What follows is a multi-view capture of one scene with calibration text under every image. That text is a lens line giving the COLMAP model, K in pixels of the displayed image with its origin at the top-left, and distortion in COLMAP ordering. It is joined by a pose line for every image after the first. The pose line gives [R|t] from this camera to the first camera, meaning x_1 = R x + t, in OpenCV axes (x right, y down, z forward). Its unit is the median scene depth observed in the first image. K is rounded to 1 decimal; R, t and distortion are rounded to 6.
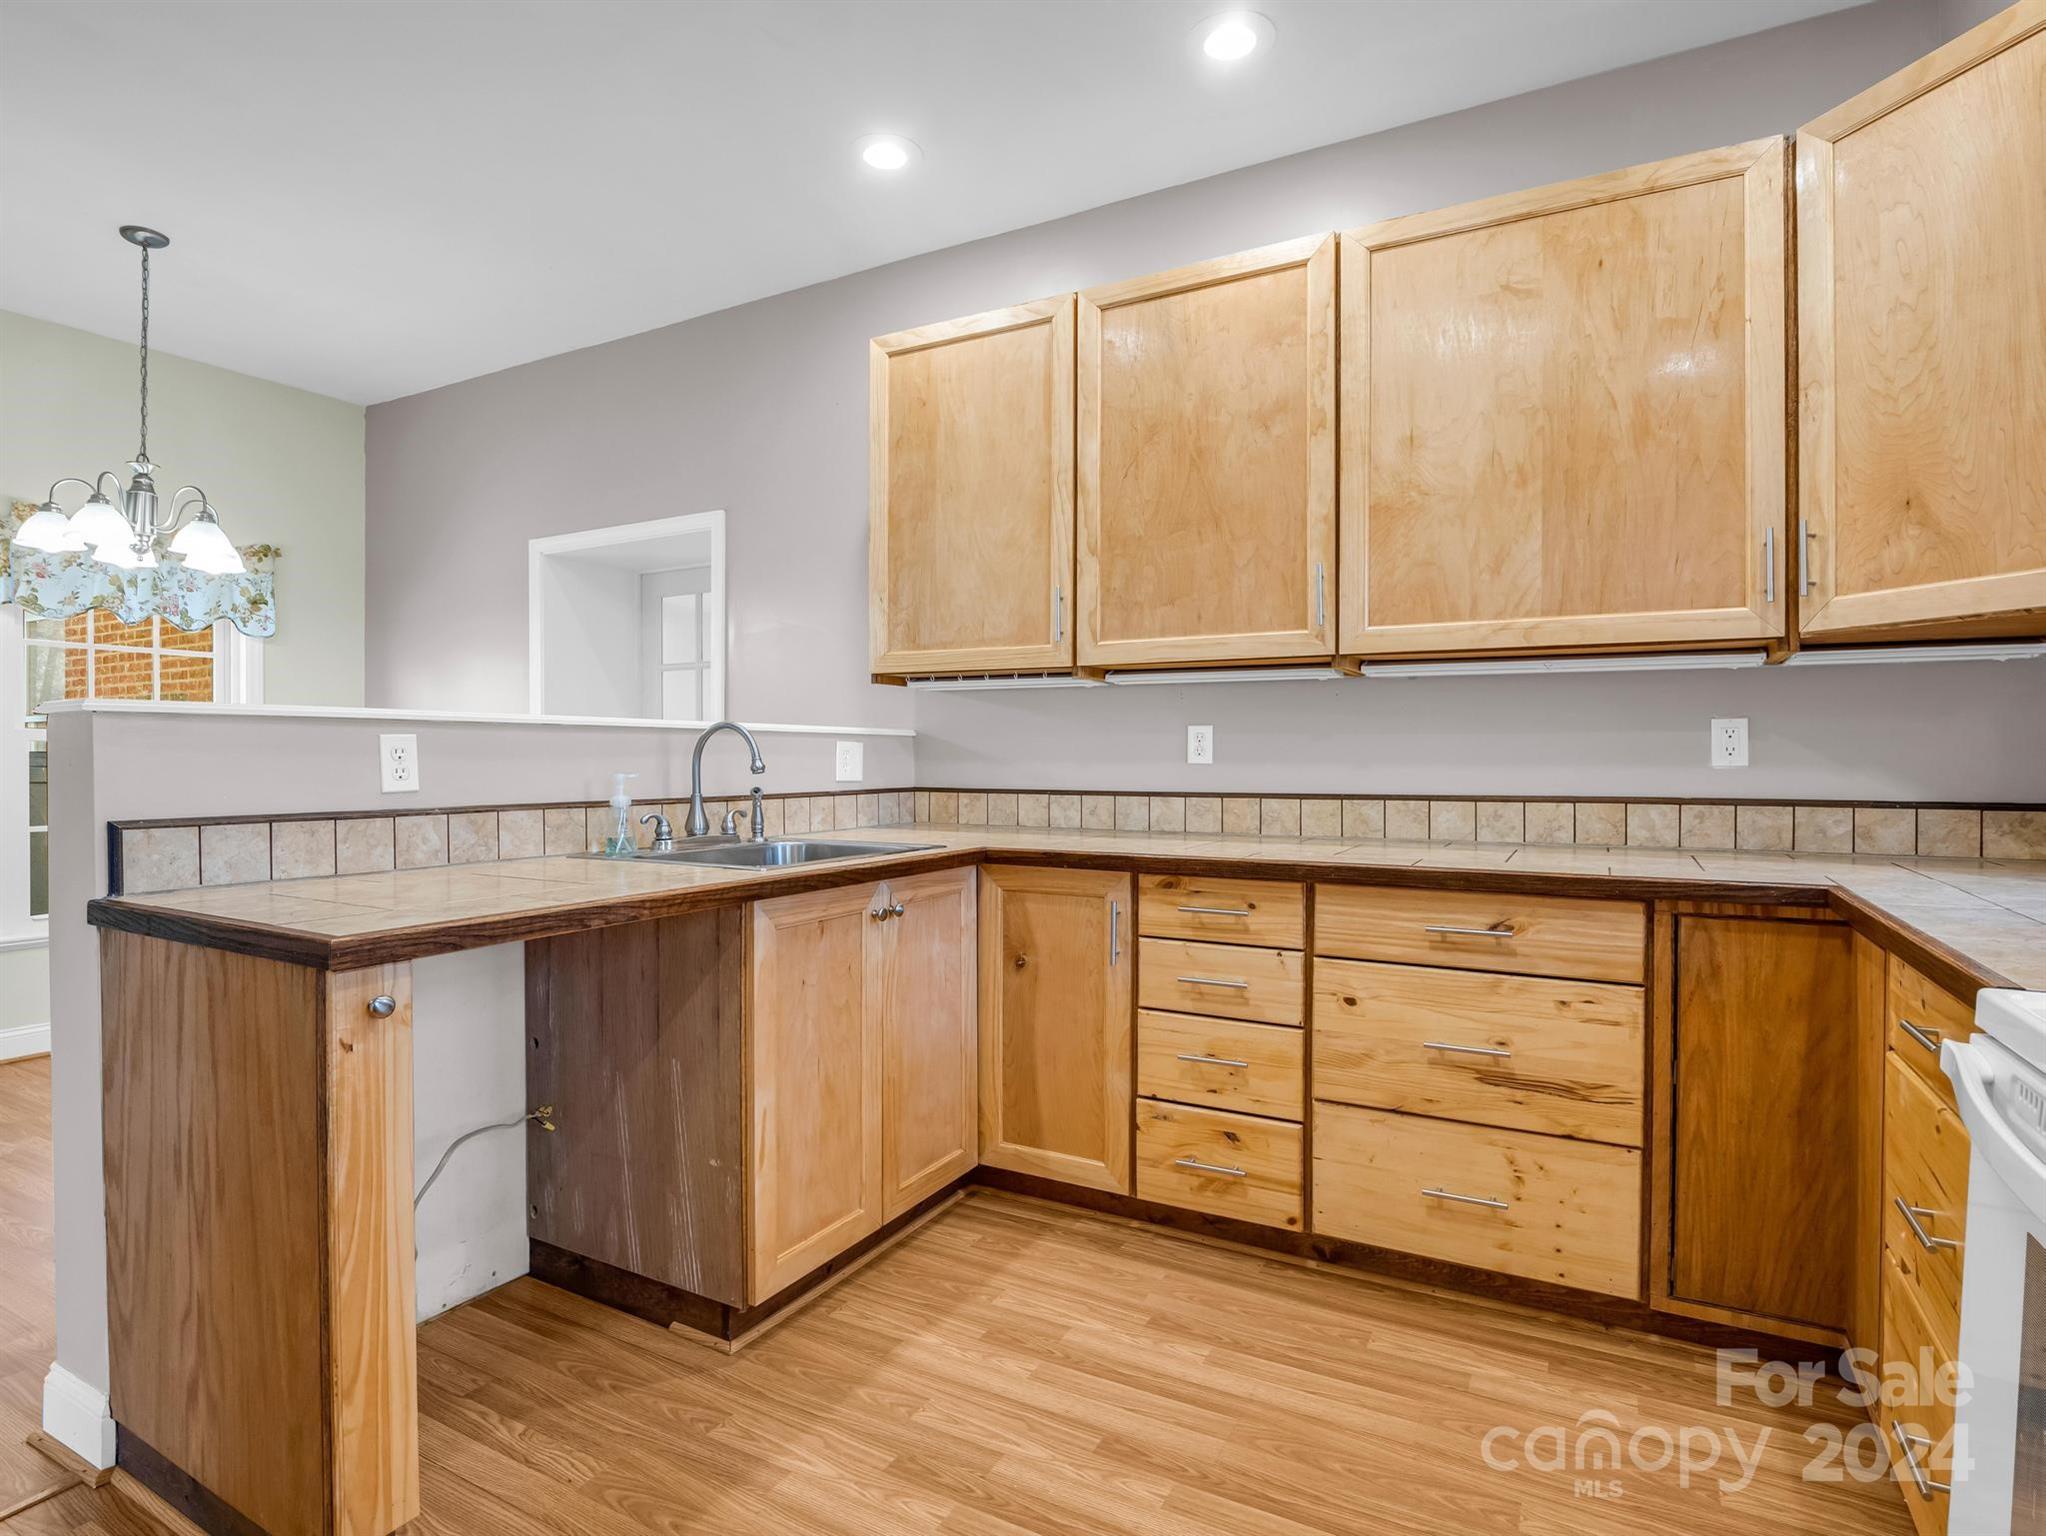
lens RADIAL K [[1024.5, 0, 1019.1], [0, 1024.5, 760.1], [0, 0, 1]] dist [-0.005630, -0.004673]
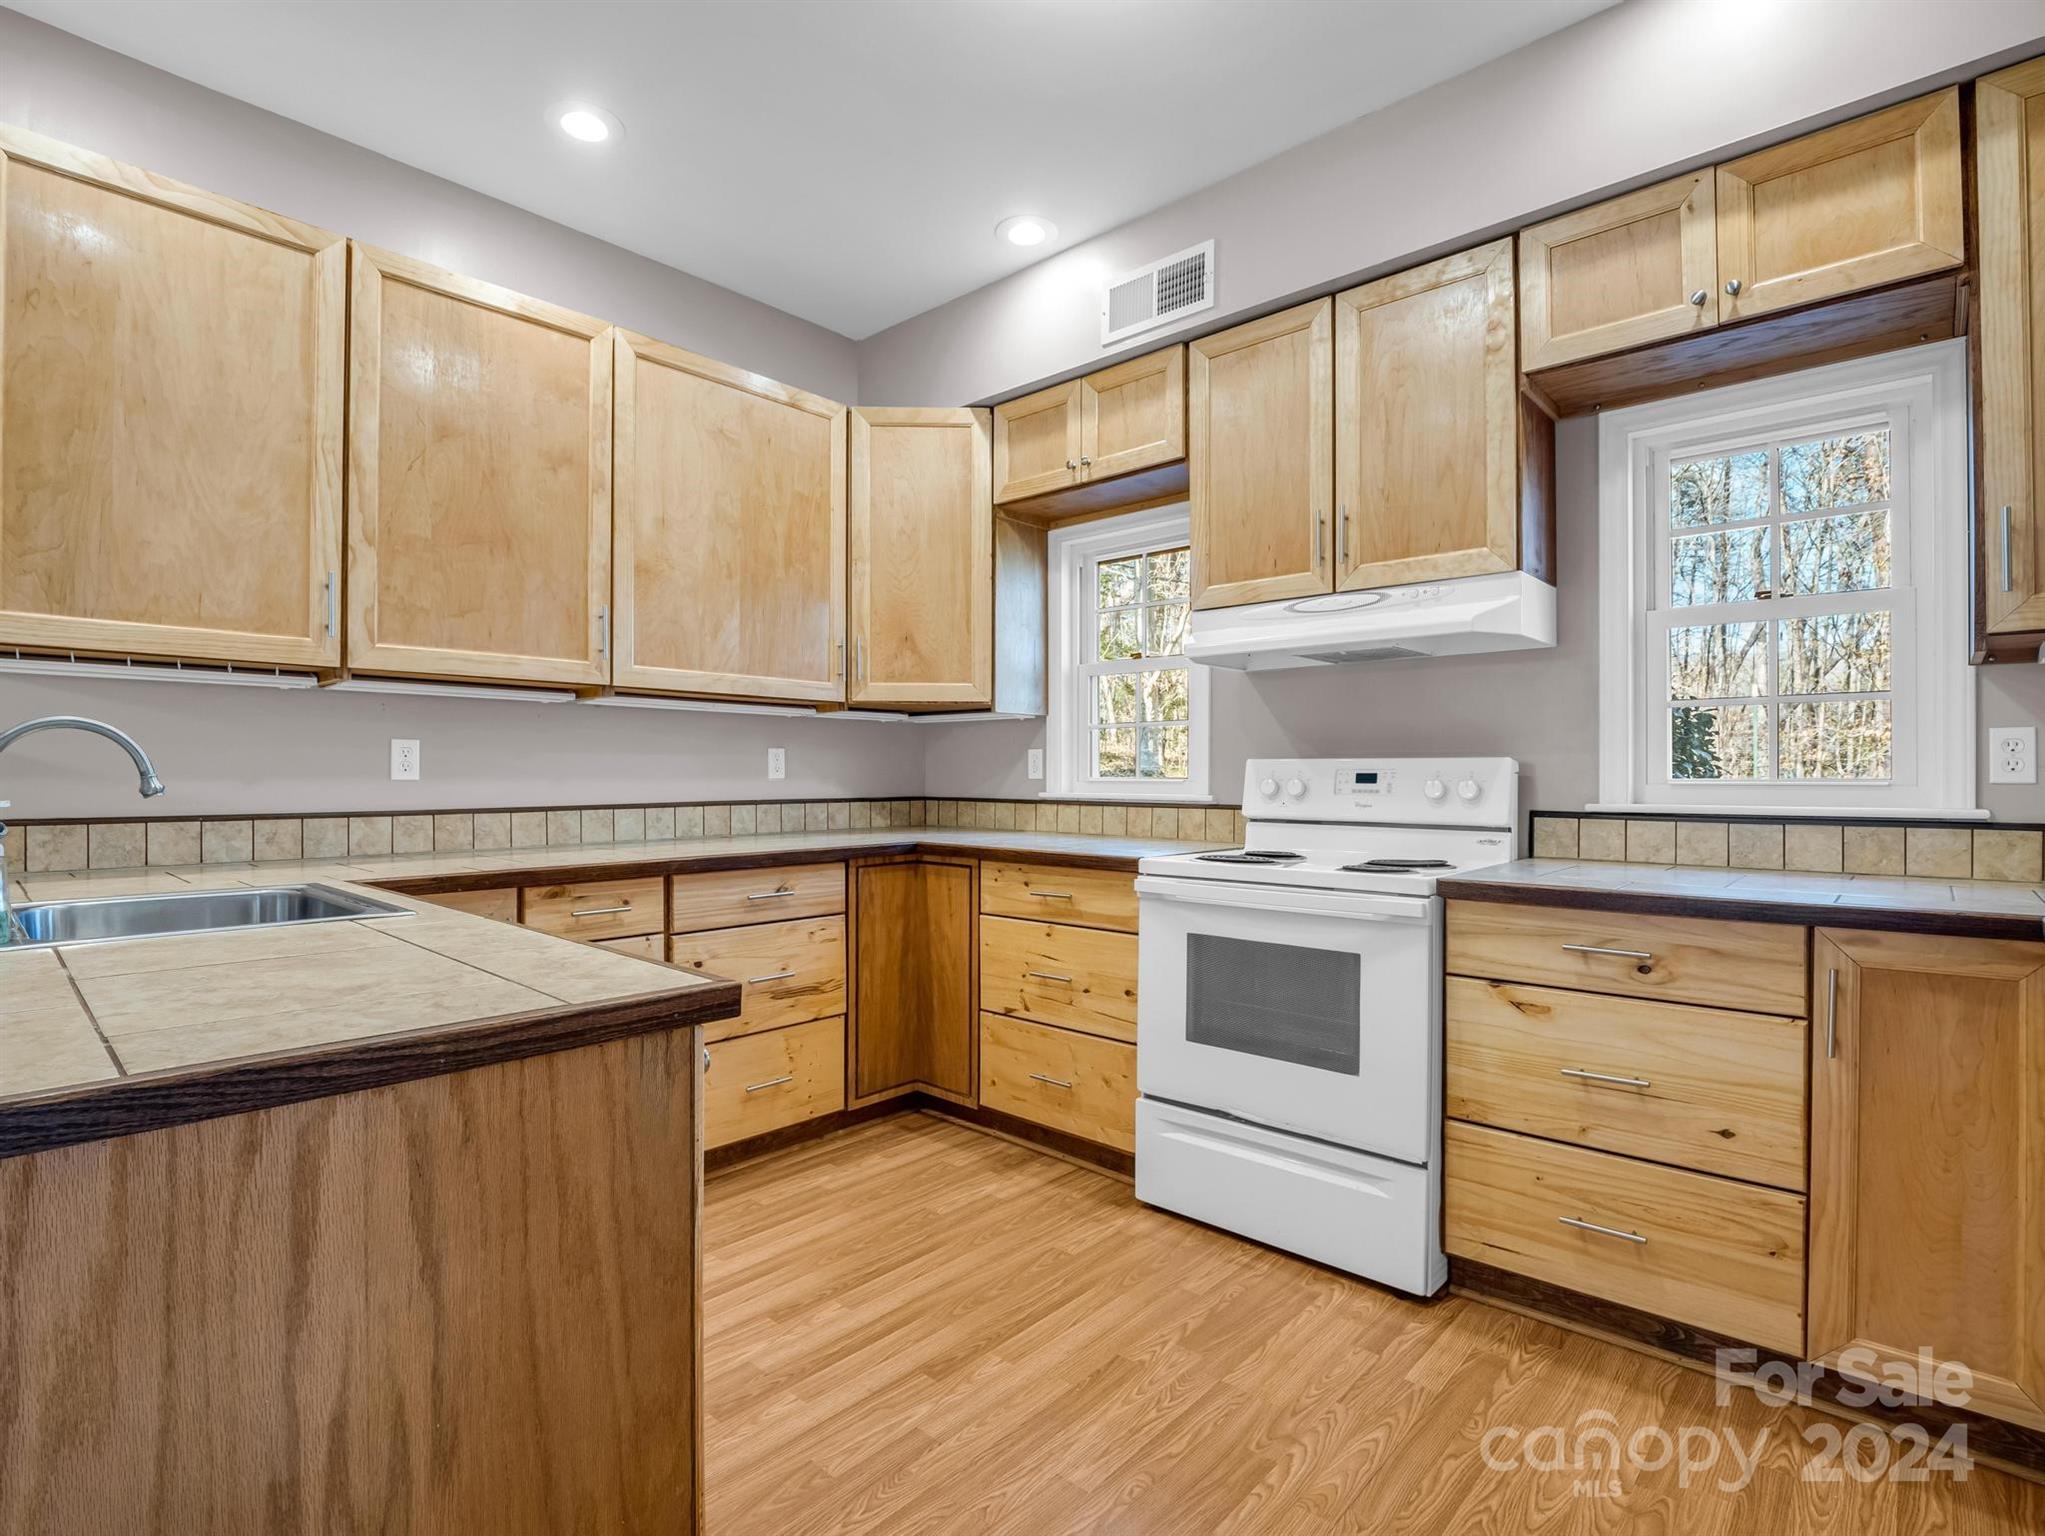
lens RADIAL K [[1024.0, 0, 1012.7], [0, 1024.0, 770.4], [0, 0, 1]] dist [-0.005630, -0.004673]
pose [[0.238404, 0.003195, 0.971161, -0.752838], [0.004250, 0.999982, -0.004334, 0.001130], [-0.971157, 0.005160, 0.238386, 0.289630]]
